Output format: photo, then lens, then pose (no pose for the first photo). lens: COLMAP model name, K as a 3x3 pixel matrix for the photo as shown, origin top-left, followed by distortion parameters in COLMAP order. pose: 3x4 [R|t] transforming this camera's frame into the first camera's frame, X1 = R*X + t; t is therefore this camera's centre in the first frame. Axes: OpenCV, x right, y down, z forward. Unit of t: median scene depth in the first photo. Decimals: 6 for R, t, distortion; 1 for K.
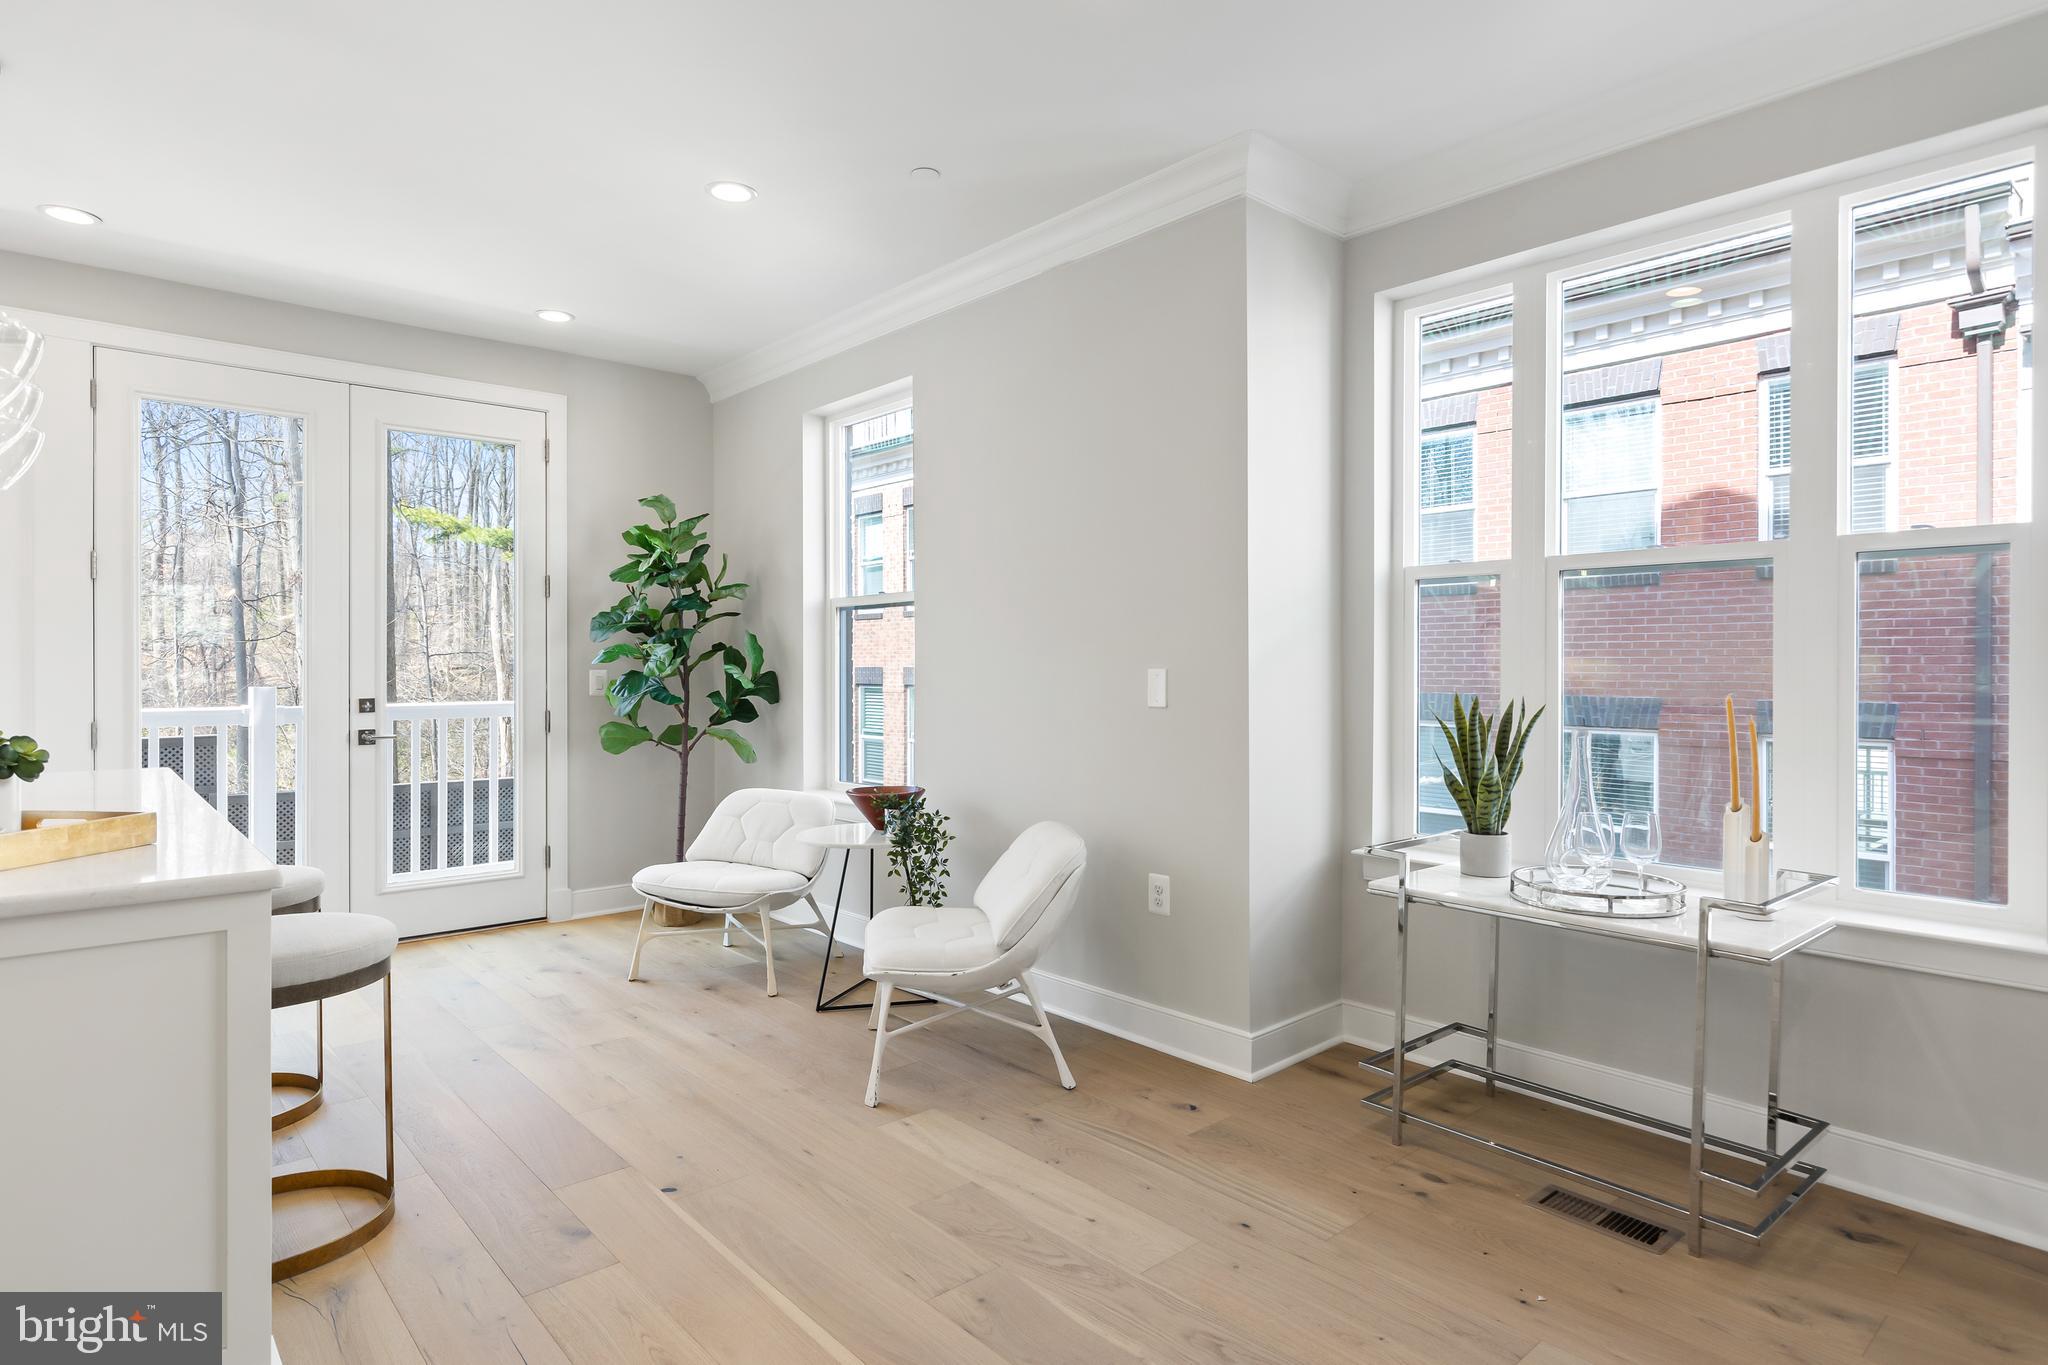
lens RADIAL K [[1121.2, 0, 1034.1], [0, 1121.2, 670.8], [0, 0, 1]] dist [0.008160, -0.000977]
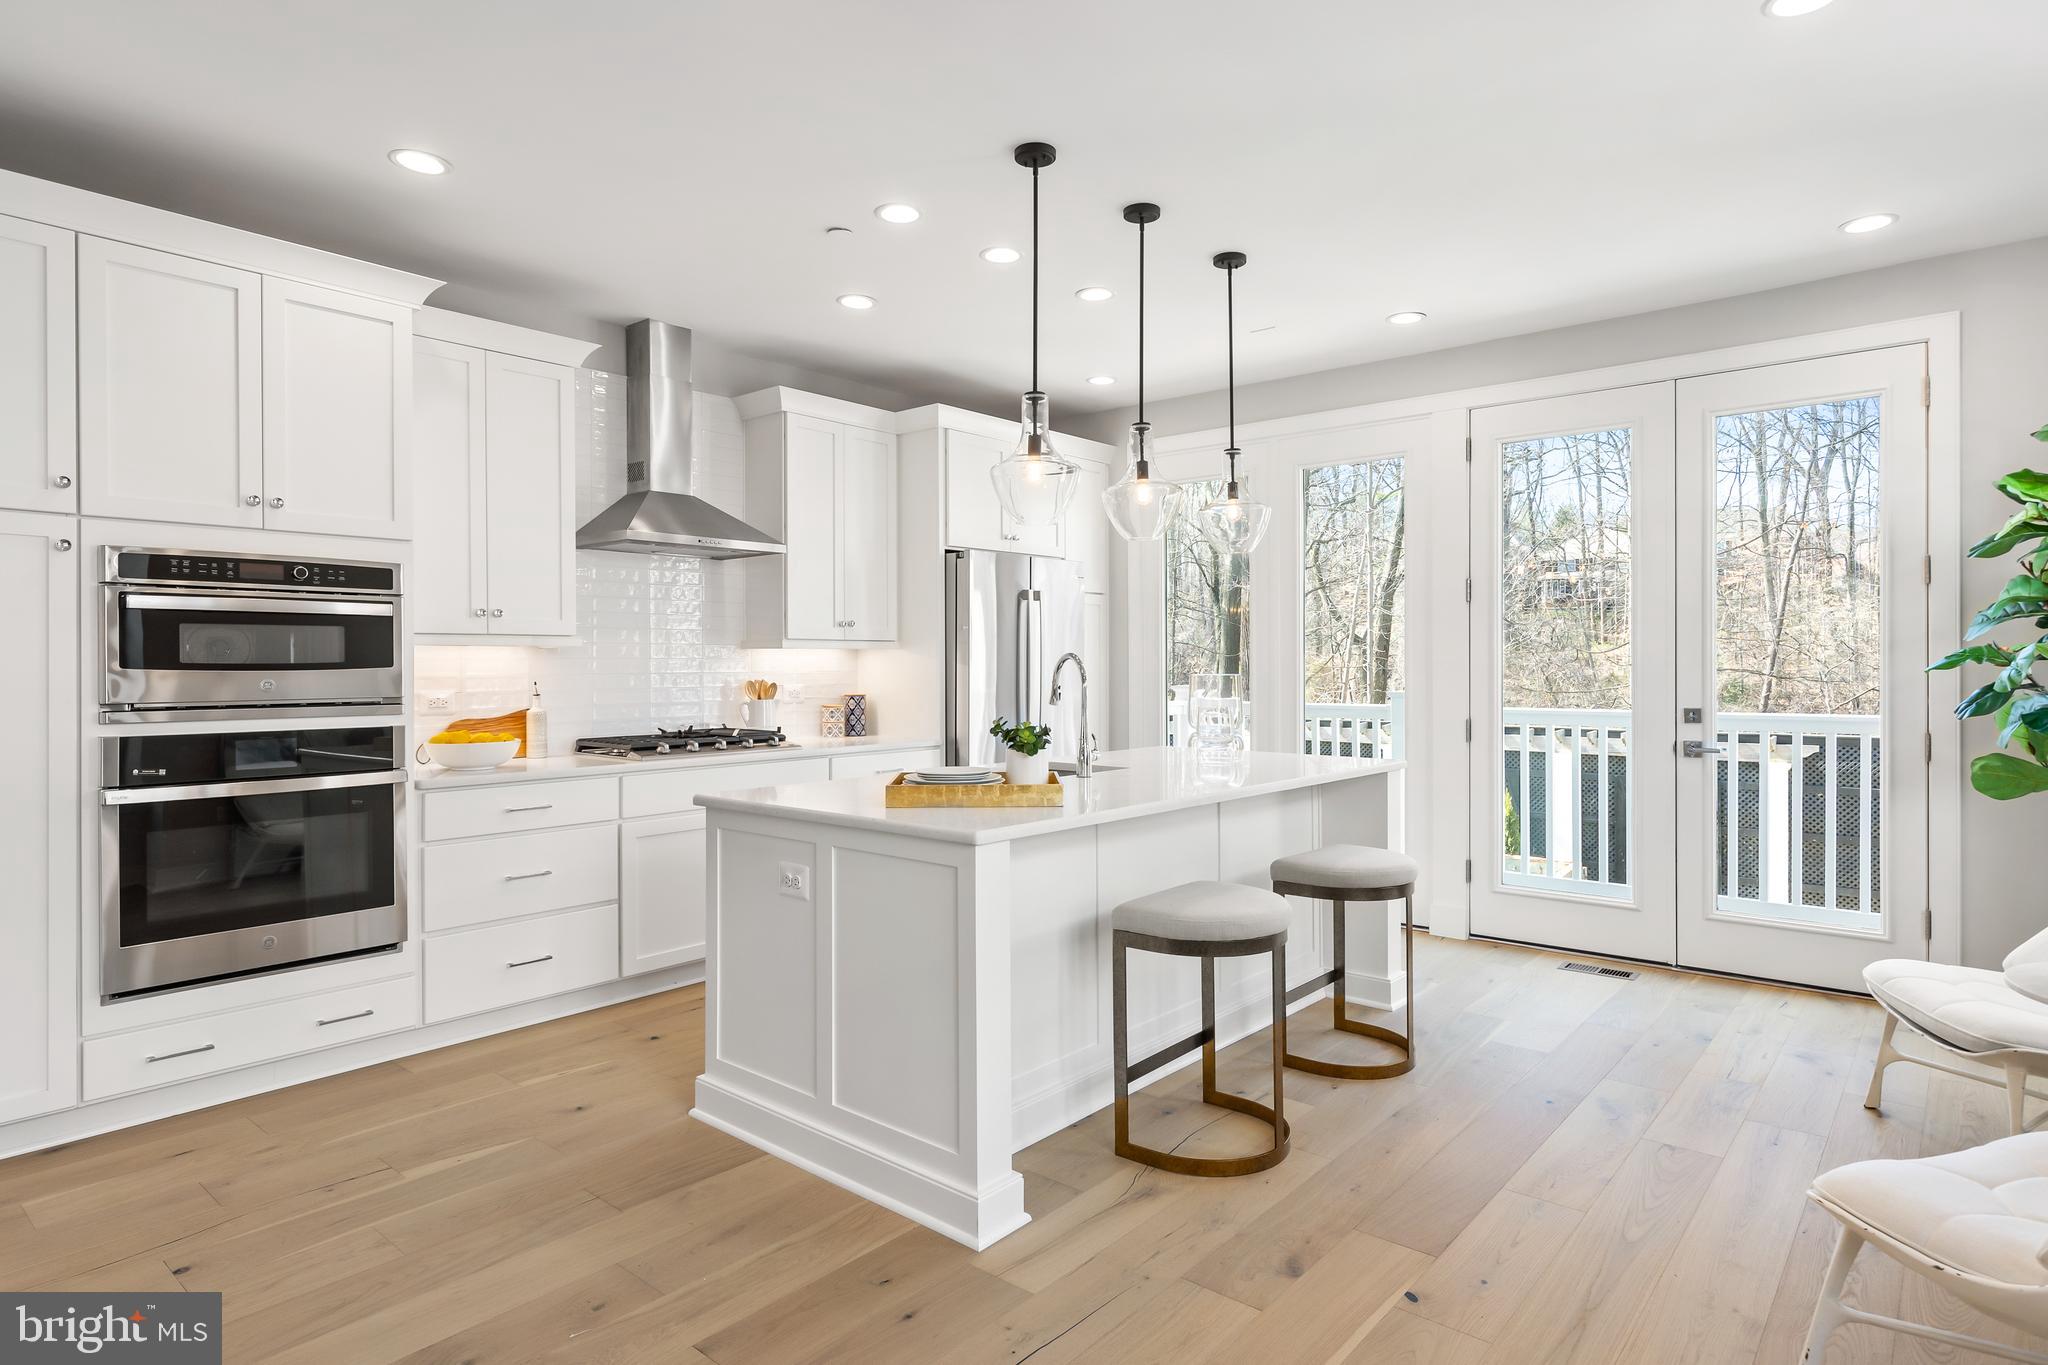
lens RADIAL K [[1121.2, 0, 1021.9], [0, 1121.2, 673.7], [0, 0, 1]] dist [0.008160, -0.000977]
pose [[0.136817, 0.010585, -0.990540, 0.265026], [0.003800, 0.999930, 0.011210, -0.017180], [0.990589, -0.005298, 0.136767, 0.314501]]
